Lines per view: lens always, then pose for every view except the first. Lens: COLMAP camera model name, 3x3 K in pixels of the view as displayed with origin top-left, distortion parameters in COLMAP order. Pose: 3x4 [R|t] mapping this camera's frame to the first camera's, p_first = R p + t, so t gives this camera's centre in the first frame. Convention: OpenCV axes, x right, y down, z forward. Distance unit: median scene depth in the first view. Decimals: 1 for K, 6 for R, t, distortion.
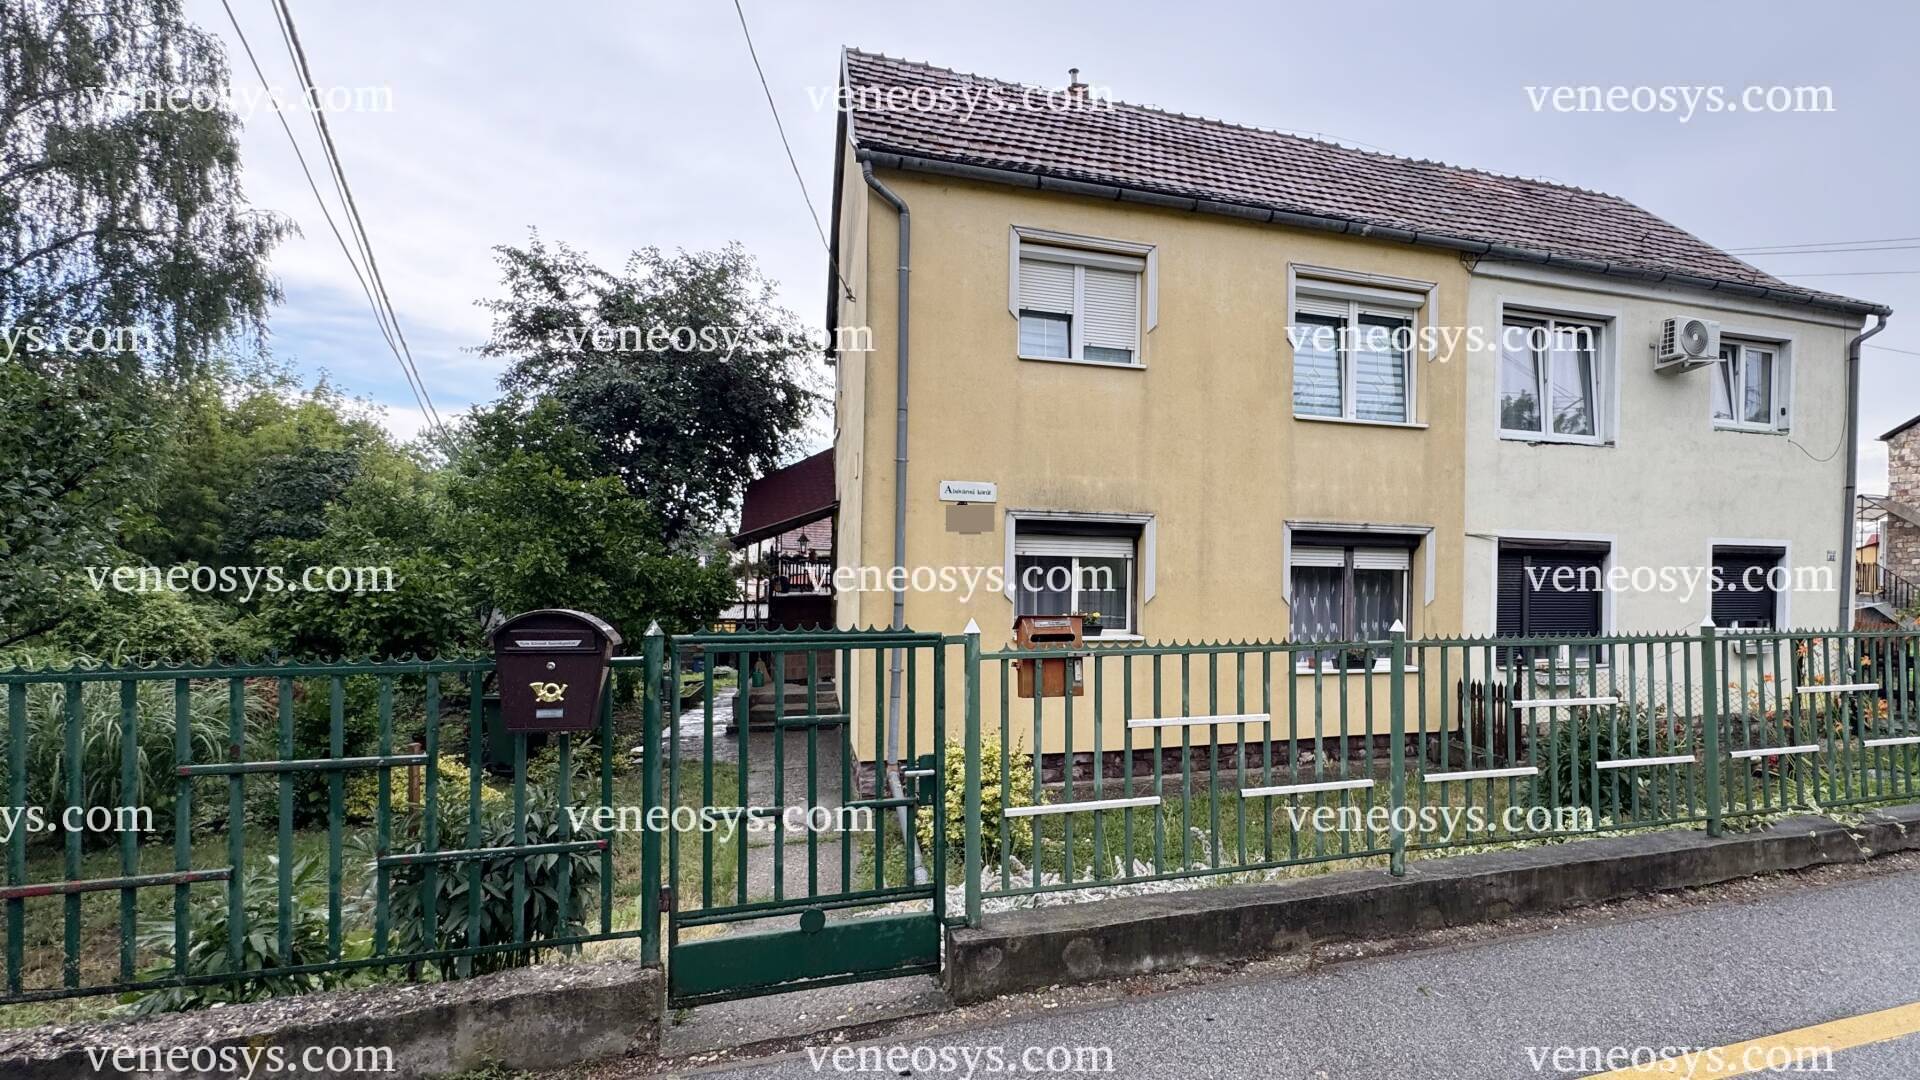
lens RADIAL K [[771.2, 0, 962.2], [0, 771.2, 552.8], [0, 0, 1]] dist [-0.005305, 0.000764]
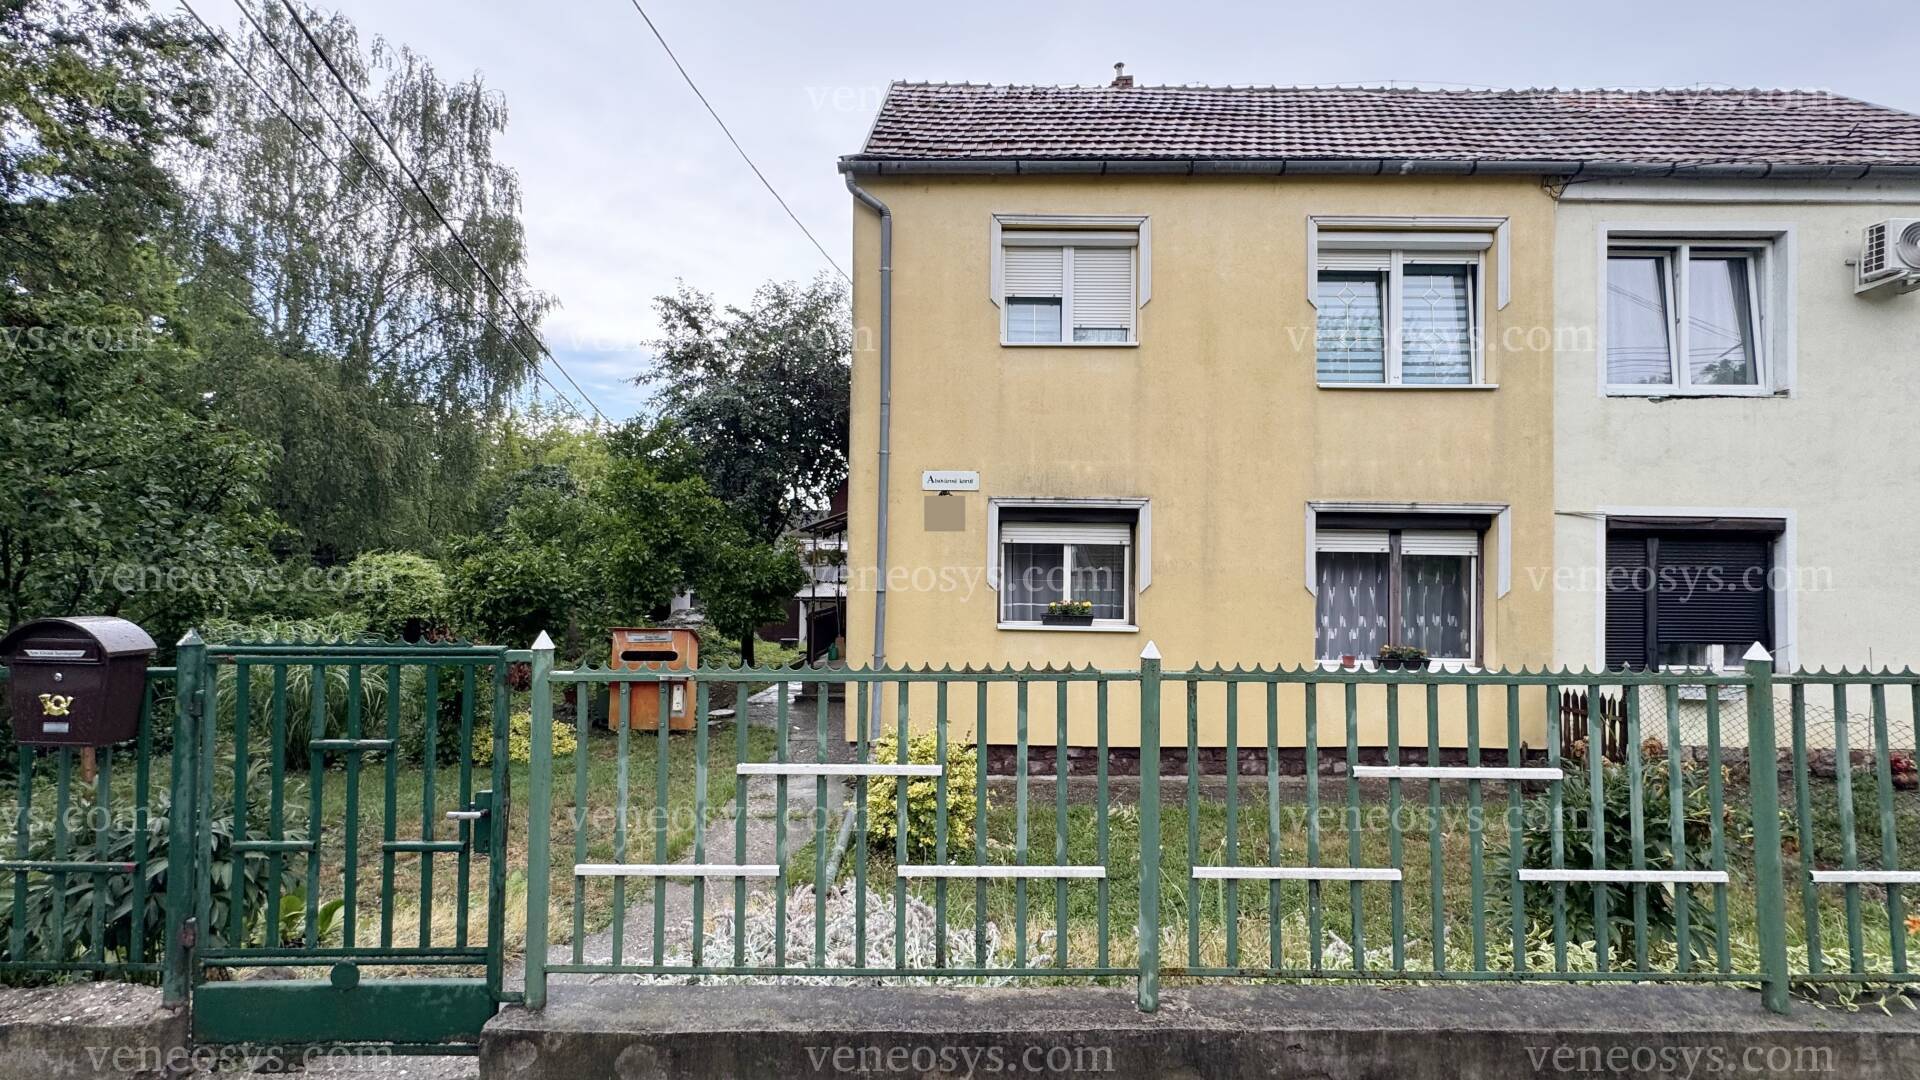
lens RADIAL K [[663.2, 0, 959.8], [0, 663.2, 529.2], [0, 0, 1]] dist [-0.004274, 0.000404]
pose [[0.966146, -0.013823, -0.257626, 0.216050], [0.010725, 0.999852, -0.013428, -0.003623], [0.257774, 0.010210, 0.966151, 0.143571]]
